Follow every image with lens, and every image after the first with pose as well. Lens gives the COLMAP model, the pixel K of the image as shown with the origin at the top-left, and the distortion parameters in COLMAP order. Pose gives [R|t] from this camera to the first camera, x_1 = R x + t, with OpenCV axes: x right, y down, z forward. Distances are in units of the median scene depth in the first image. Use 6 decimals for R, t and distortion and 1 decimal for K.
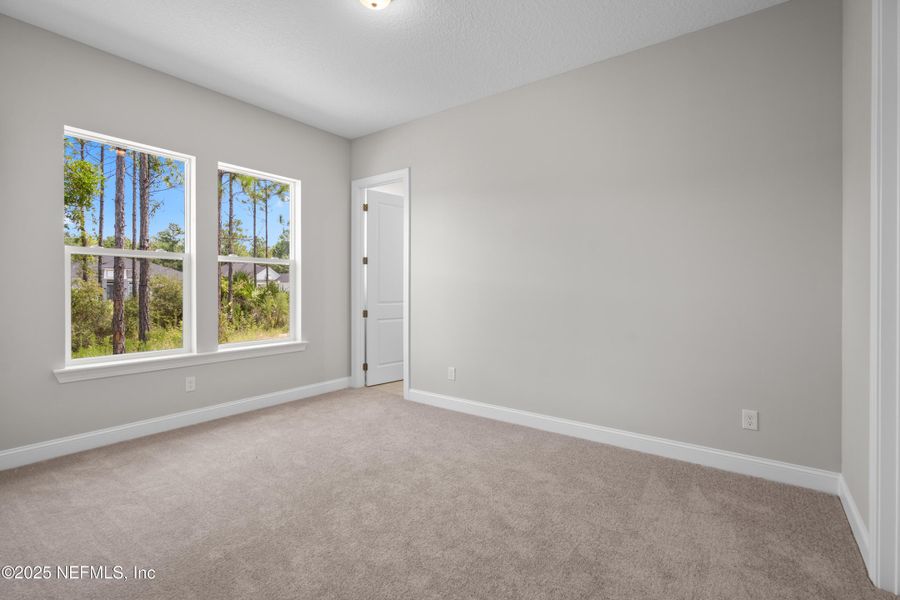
lens RADIAL K [[410.3, 0, 452.2], [0, 410.3, 294.9], [0, 0, 1]] dist [0.000663, -0.000323]
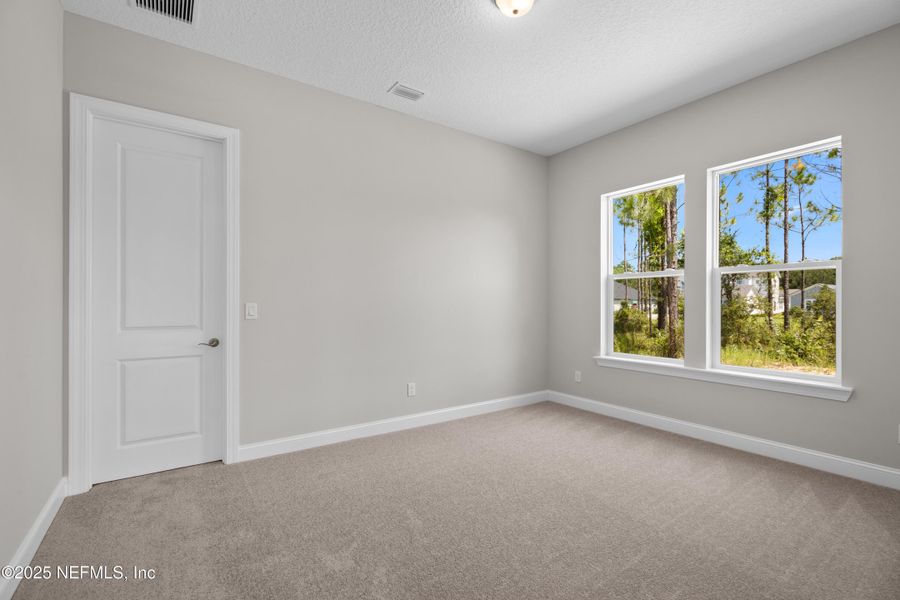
lens RADIAL K [[441.2, 0, 450.0], [0, 441.2, 300.0], [0, 0, 1]] dist [0.000430, -0.000117]
pose [[-0.337264, -0.009680, -0.941360, 0.607707], [-0.011025, 0.999919, -0.006332, -0.009382], [0.941346, 0.008243, -0.337343, 0.815641]]
